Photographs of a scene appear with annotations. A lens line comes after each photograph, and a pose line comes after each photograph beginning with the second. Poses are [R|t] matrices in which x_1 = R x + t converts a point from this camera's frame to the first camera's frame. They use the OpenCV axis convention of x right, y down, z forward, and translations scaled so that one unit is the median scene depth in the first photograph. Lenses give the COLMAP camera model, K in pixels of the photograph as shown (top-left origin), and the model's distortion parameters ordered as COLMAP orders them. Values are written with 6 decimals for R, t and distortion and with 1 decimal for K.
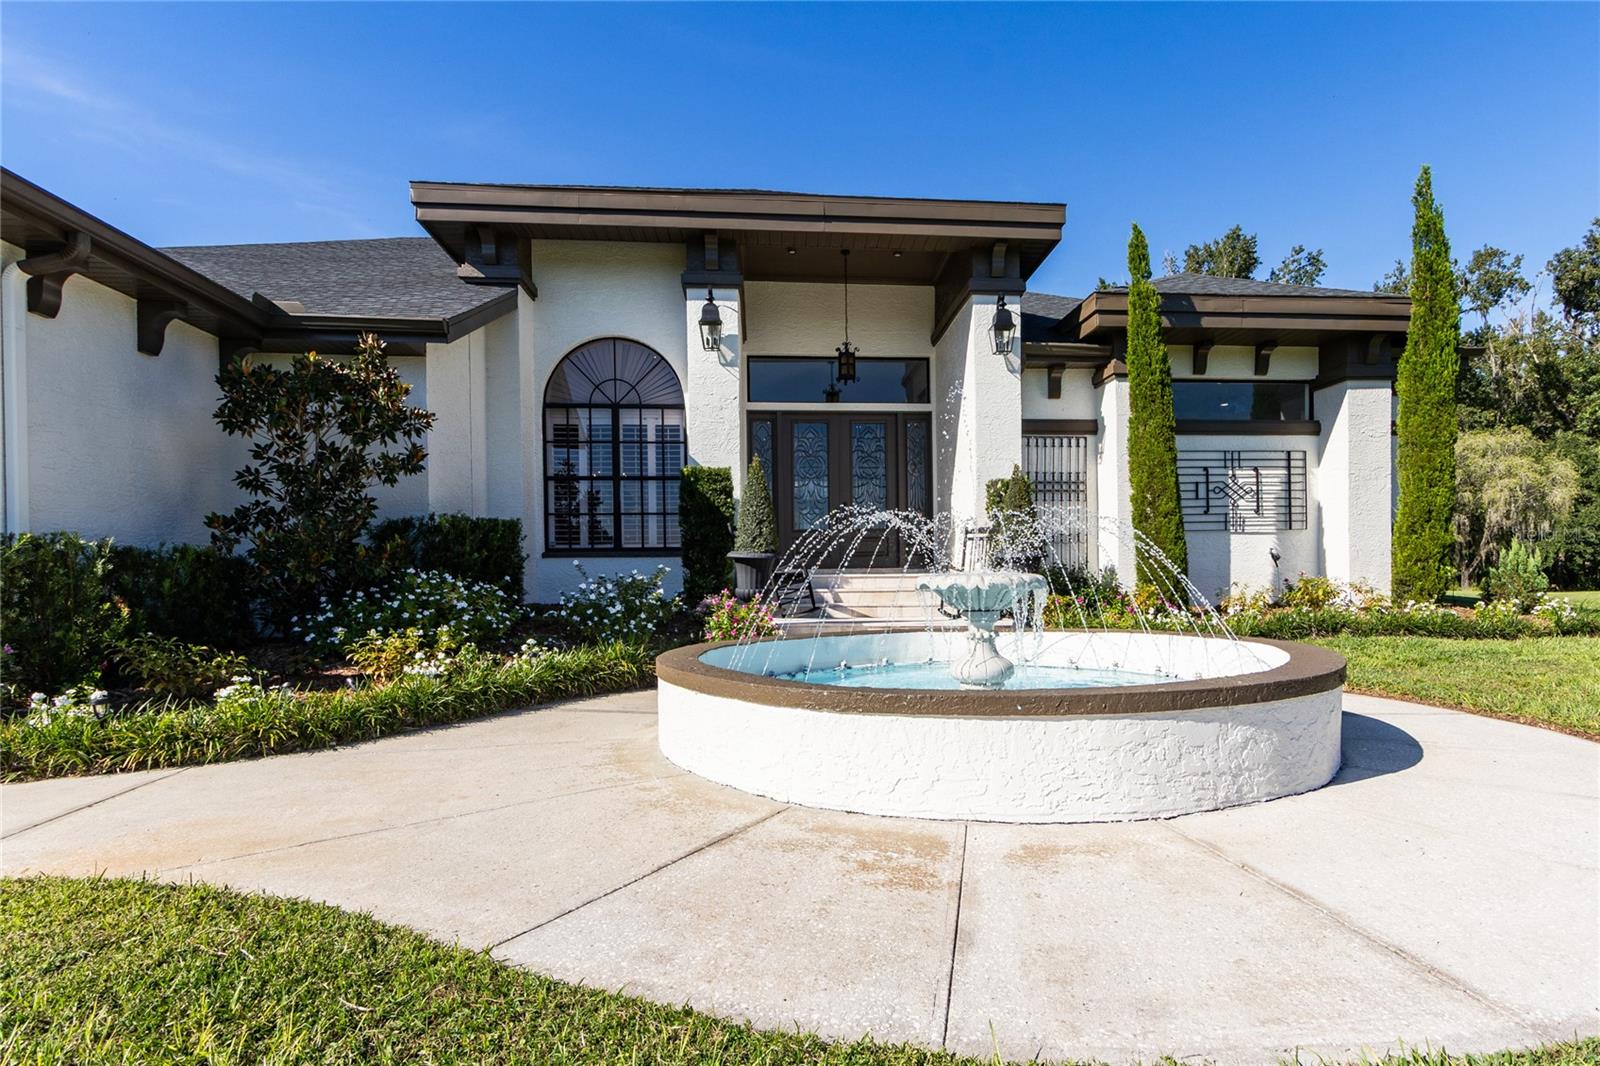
lens RADIAL K [[860.4, 0, 840.0], [0, 860.4, 588.0], [0, 0, 1]] dist [0.001882, 0.001198]
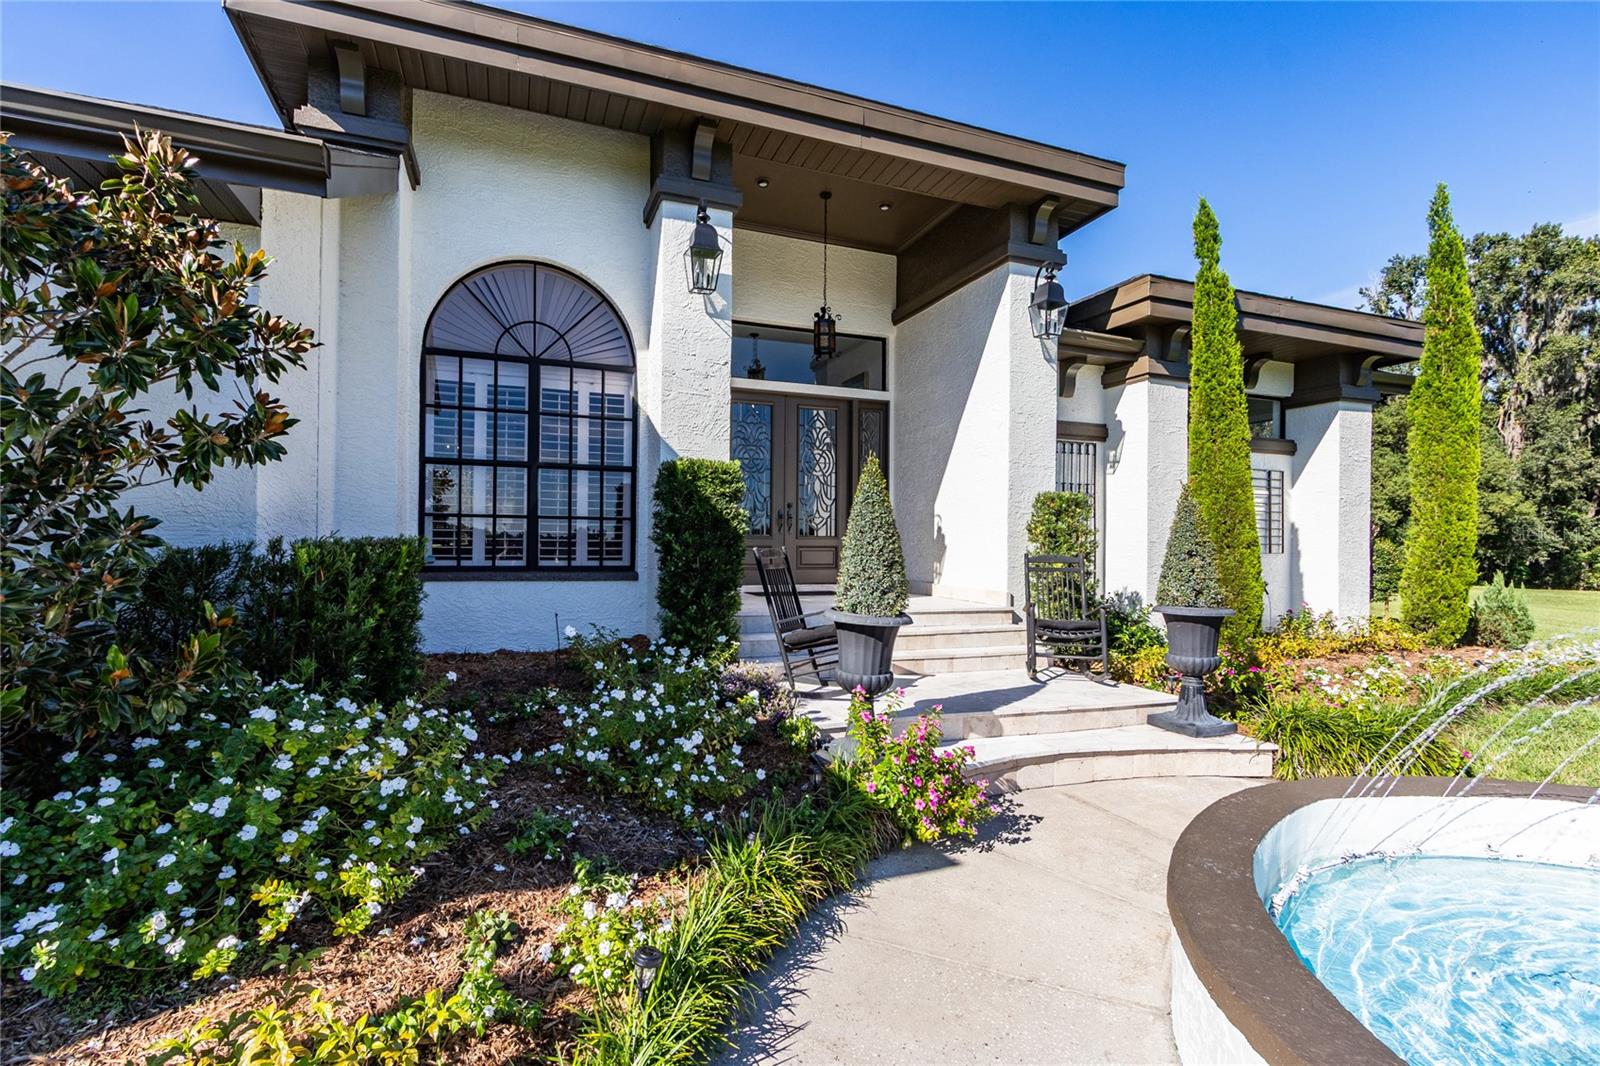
lens RADIAL K [[735.1, 0, 769.0], [0, 735.1, 536.8], [0, 0, 1]] dist [0.002100, -0.002407]
pose [[0.965360, 0.024670, 0.259752, -0.232587], [-0.020306, 0.999604, -0.019472, -0.063749], [-0.260130, 0.013523, 0.965479, 0.390325]]
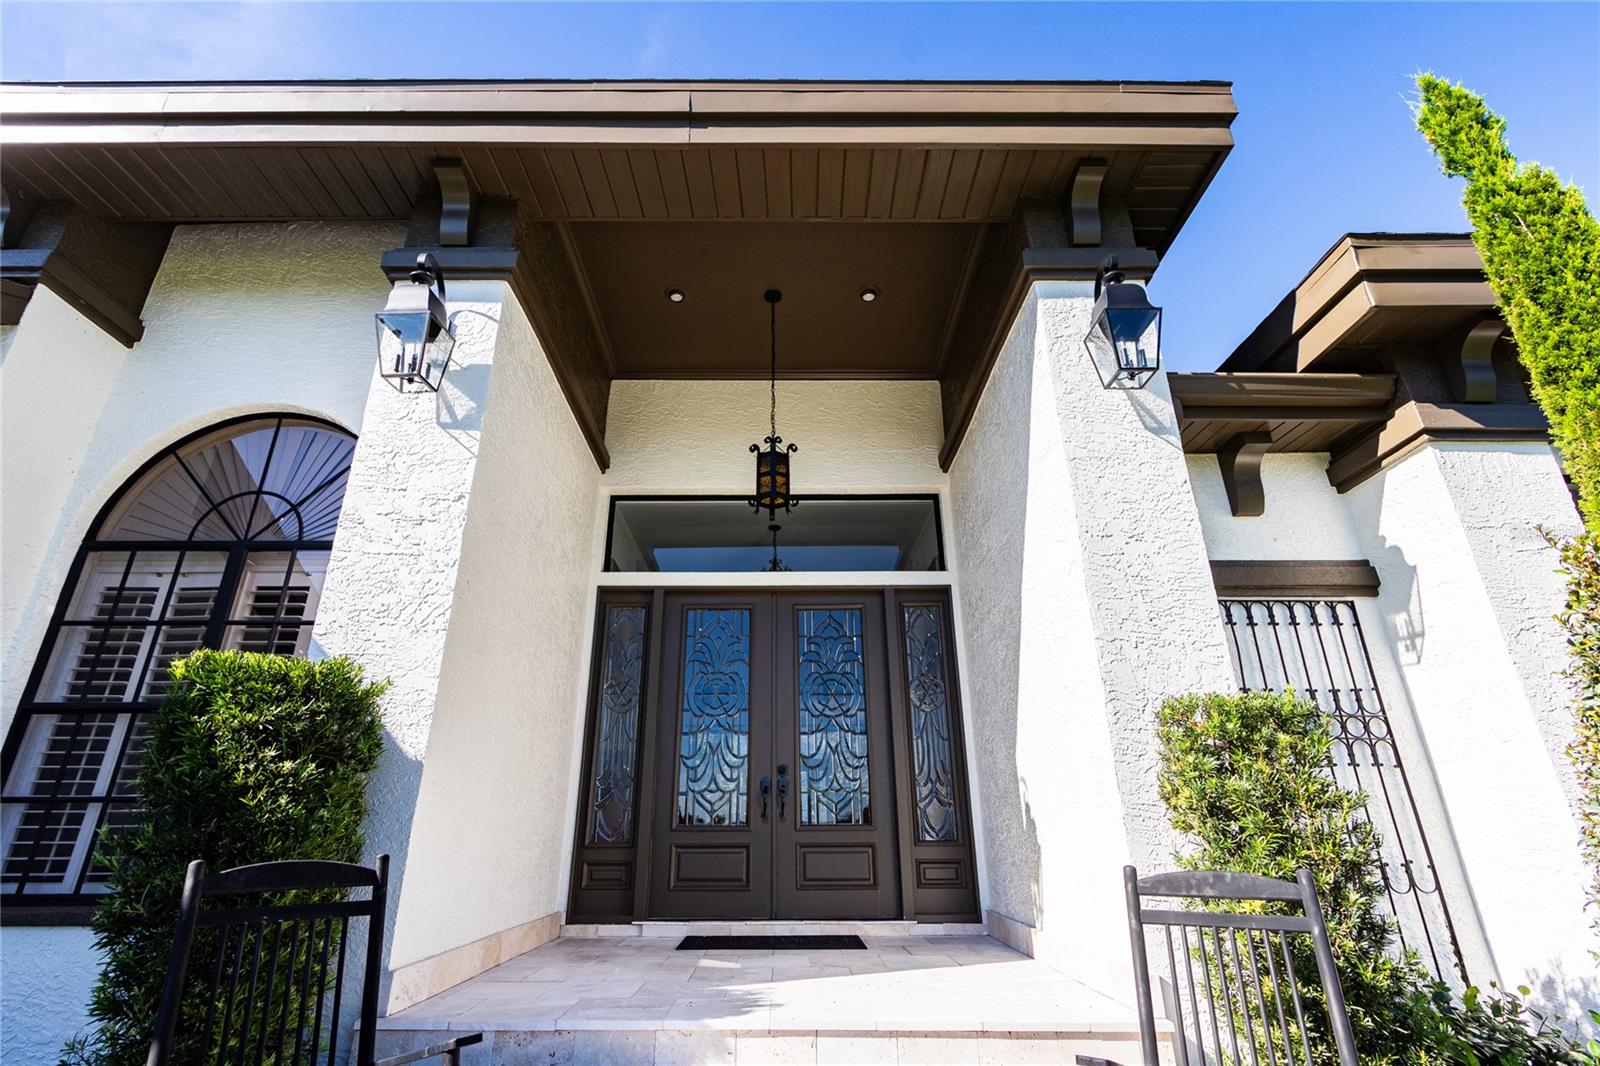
lens RADIAL K [[735.1, 0, 786.4], [0, 735.1, 542.7], [0, 0, 1]] dist [0.002100, -0.002407]
pose [[0.995999, -0.024486, -0.085948, 0.055695], [-0.009810, 0.925967, -0.377478, -0.071942], [0.088828, 0.376810, 0.922021, 0.681752]]
